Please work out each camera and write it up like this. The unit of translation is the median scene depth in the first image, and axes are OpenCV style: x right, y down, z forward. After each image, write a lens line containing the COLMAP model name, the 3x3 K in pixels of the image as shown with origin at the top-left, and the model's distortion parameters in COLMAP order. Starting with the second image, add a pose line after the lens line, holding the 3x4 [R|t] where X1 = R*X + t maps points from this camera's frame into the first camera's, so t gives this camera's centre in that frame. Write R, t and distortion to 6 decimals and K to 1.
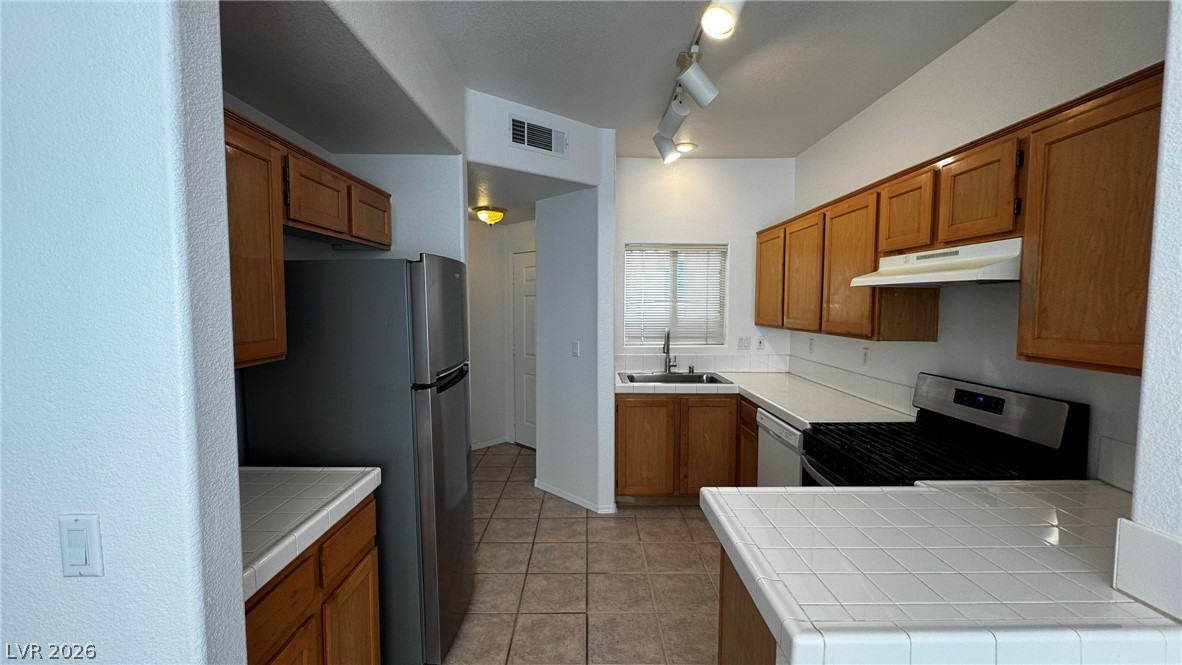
lens RADIAL K [[476.1, 0, 590.4], [0, 476.1, 332.9], [0, 0, 1]] dist [-0.002553, -0.000316]
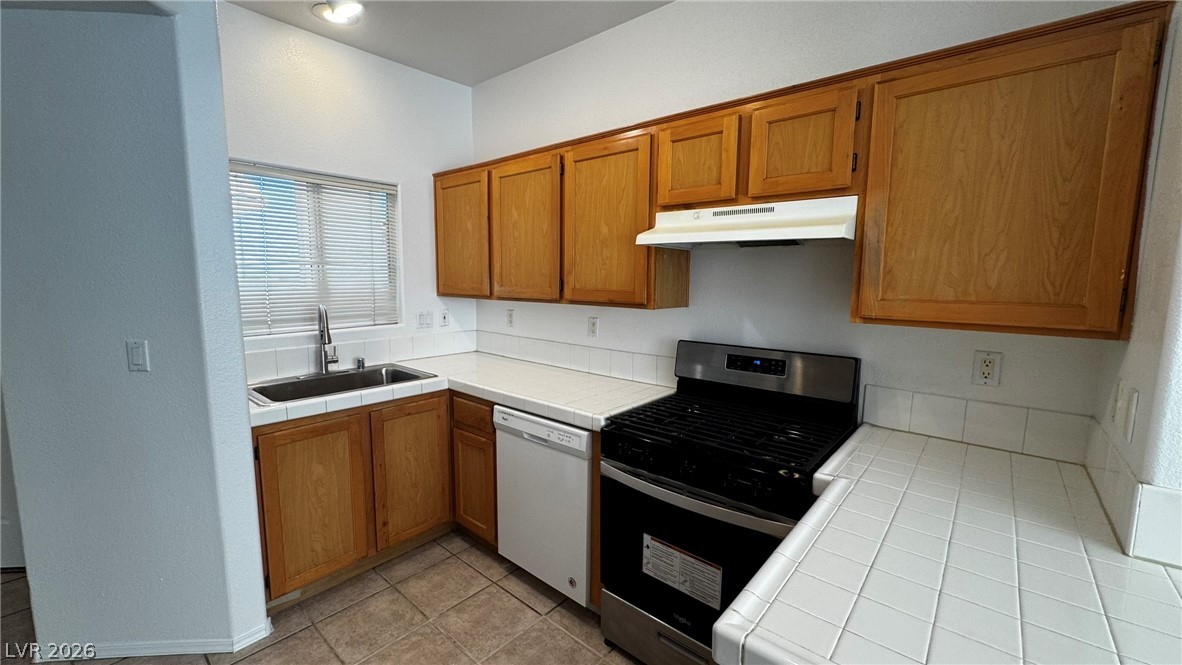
lens RADIAL K [[476.1, 0, 585.2], [0, 476.1, 330.5], [0, 0, 1]] dist [-0.002553, -0.000316]
pose [[0.663220, -0.085594, 0.743514, -0.122359], [0.040952, 0.996101, 0.078142, -0.016130], [-0.747303, -0.021377, 0.664139, 0.472550]]
